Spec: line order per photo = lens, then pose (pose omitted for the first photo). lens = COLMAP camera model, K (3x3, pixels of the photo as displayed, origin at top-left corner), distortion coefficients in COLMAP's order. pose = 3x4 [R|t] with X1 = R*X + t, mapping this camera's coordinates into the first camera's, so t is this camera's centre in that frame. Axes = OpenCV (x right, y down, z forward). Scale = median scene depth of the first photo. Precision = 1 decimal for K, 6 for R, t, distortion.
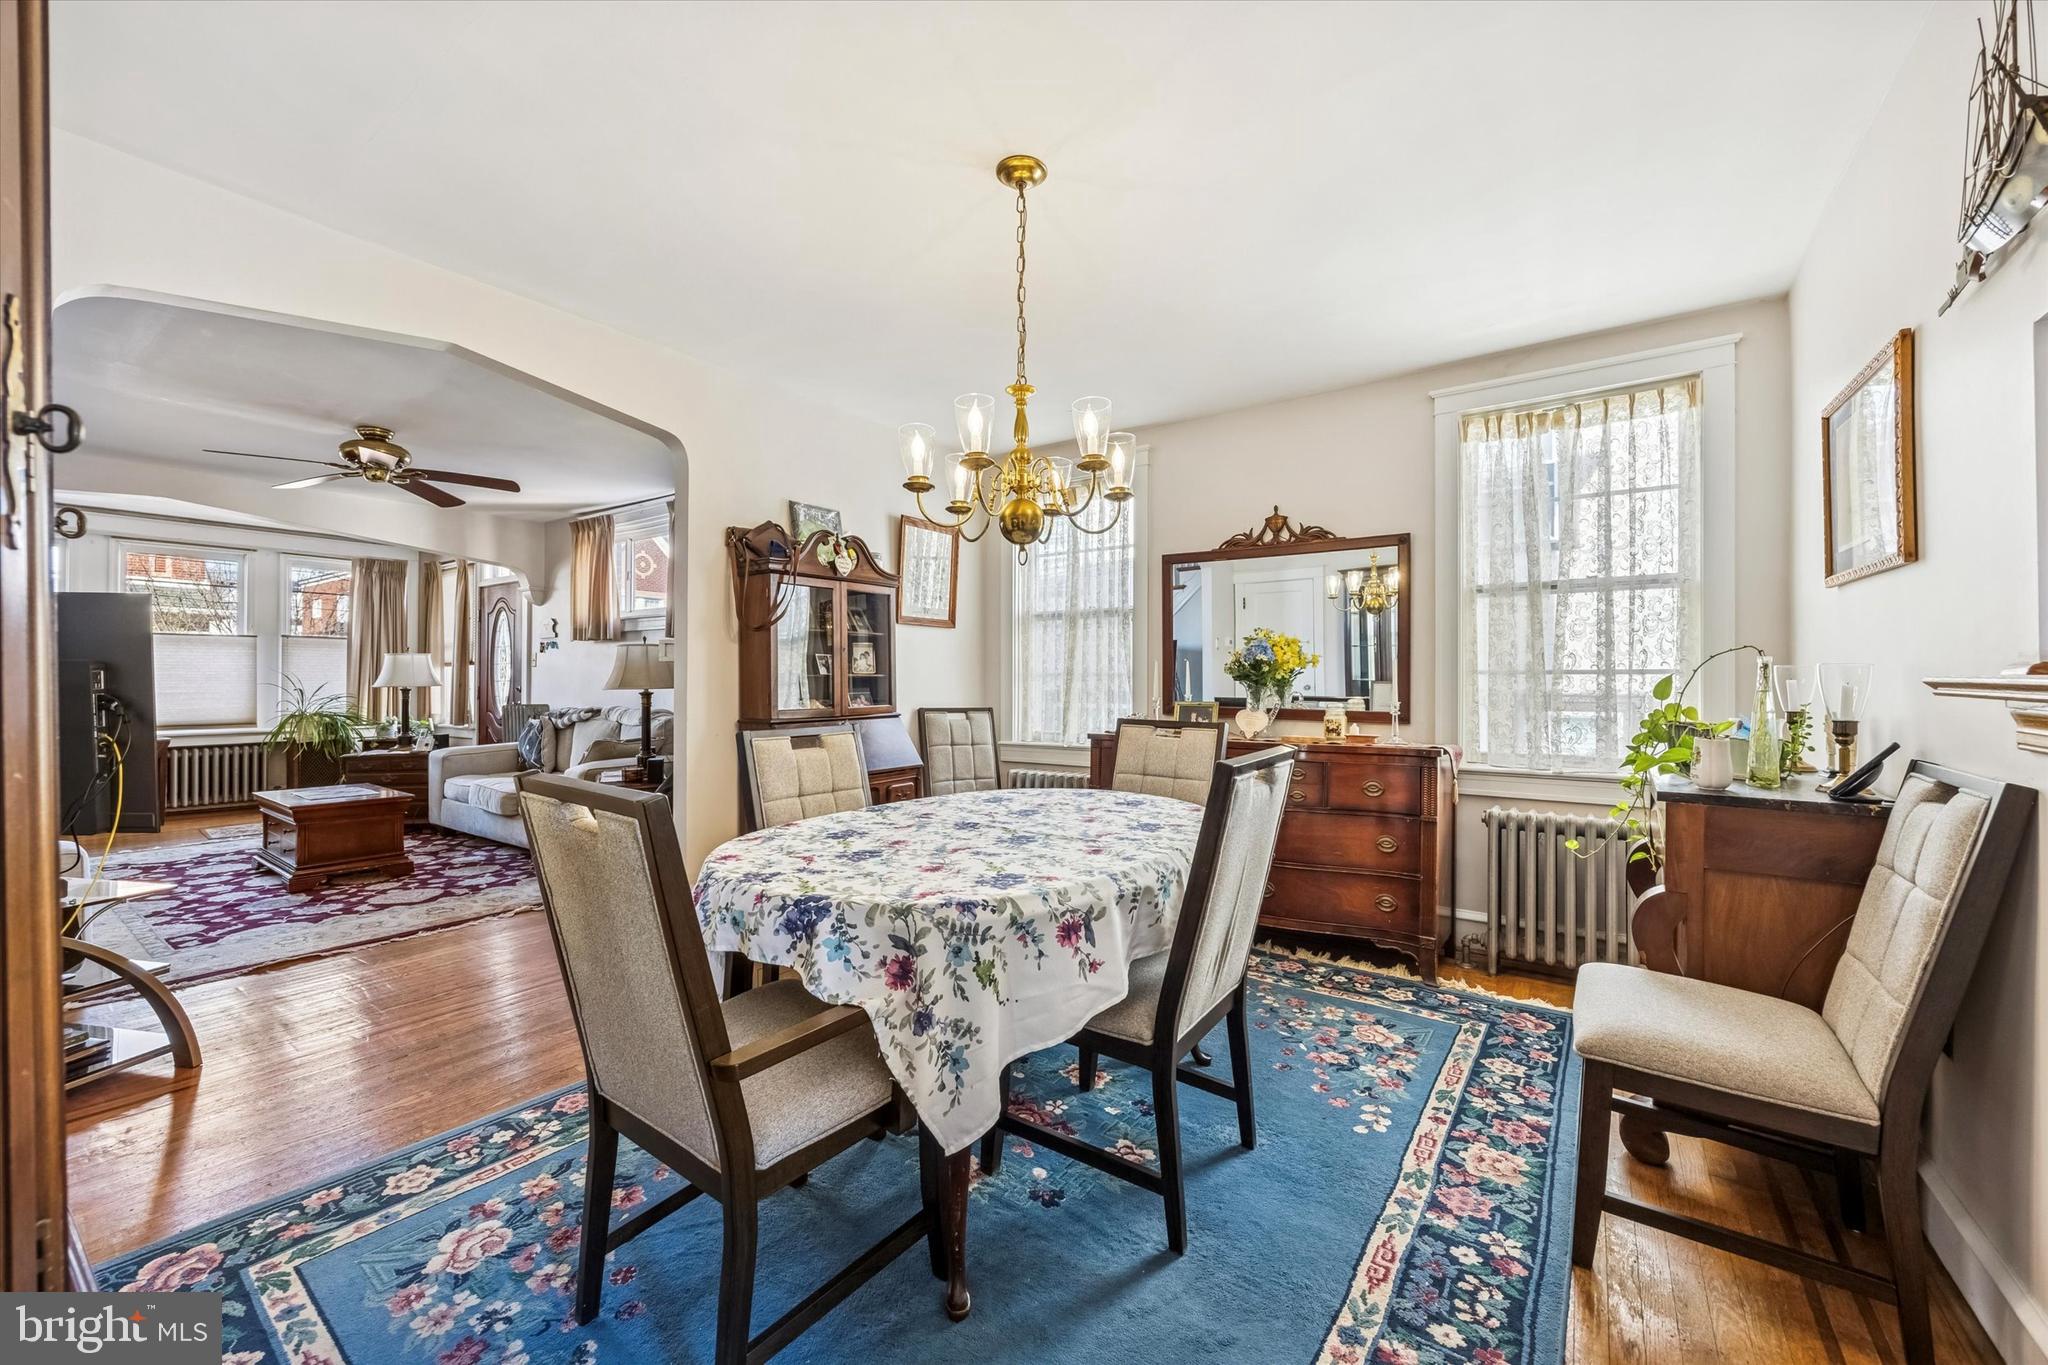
lens RADIAL K [[792.2, 0, 1018.1], [0, 792.2, 678.4], [0, 0, 1]] dist [-0.001485, 0.000046]
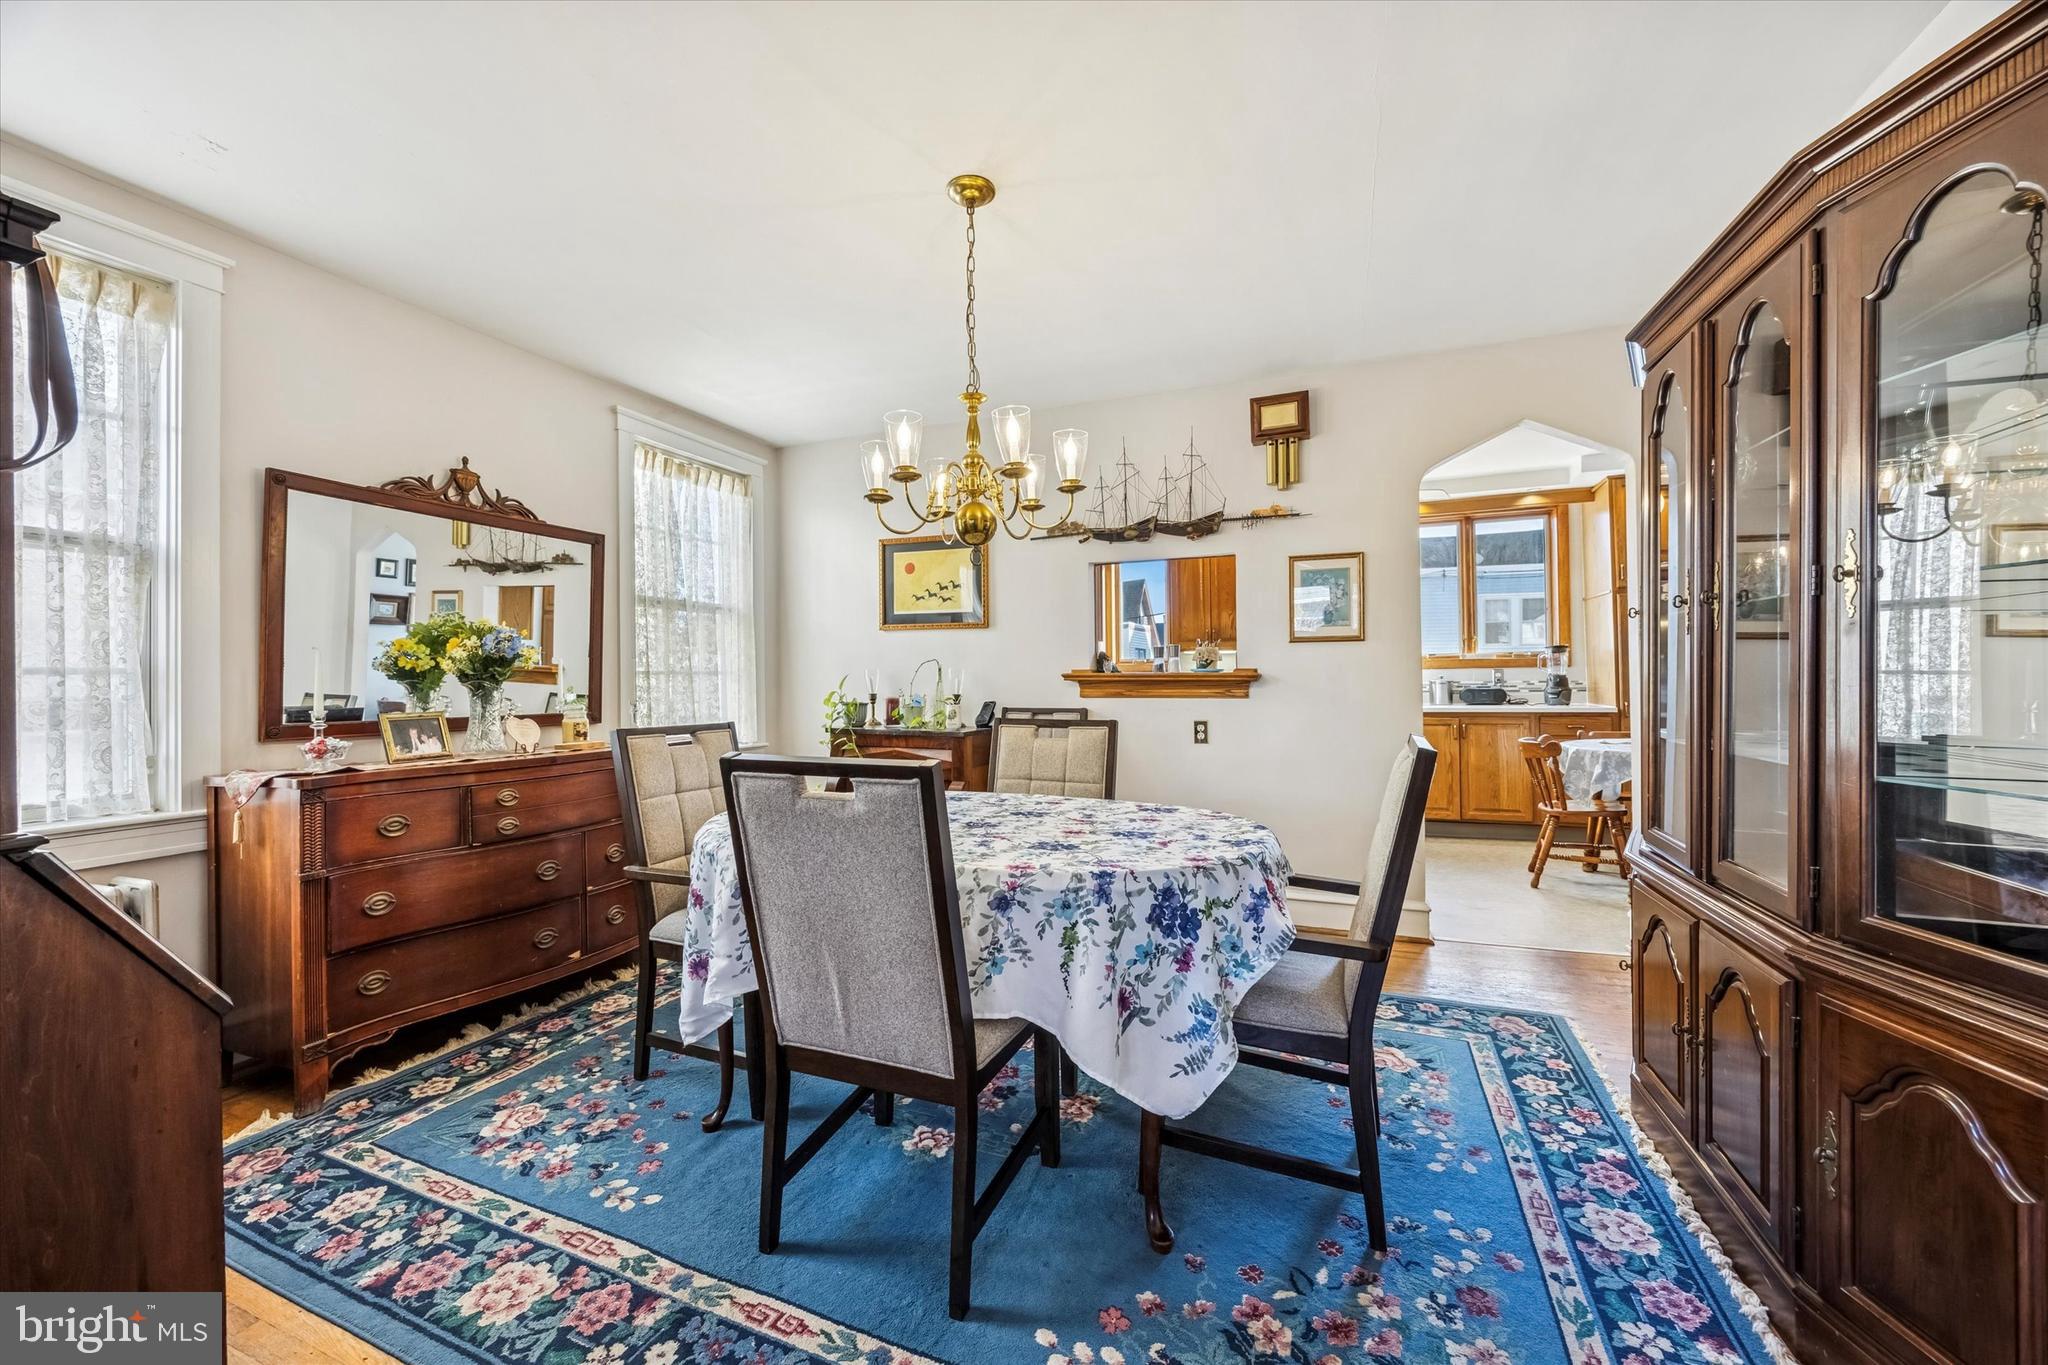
lens RADIAL K [[792.2, 0, 1018.1], [0, 792.2, 678.4], [0, 0, 1]] dist [-0.001485, 0.000046]
pose [[-0.240114, -0.003776, 0.970737, -1.002140], [0.000510, 0.999992, 0.004016, -0.005024], [-0.970745, 0.001459, -0.240110, 1.171236]]
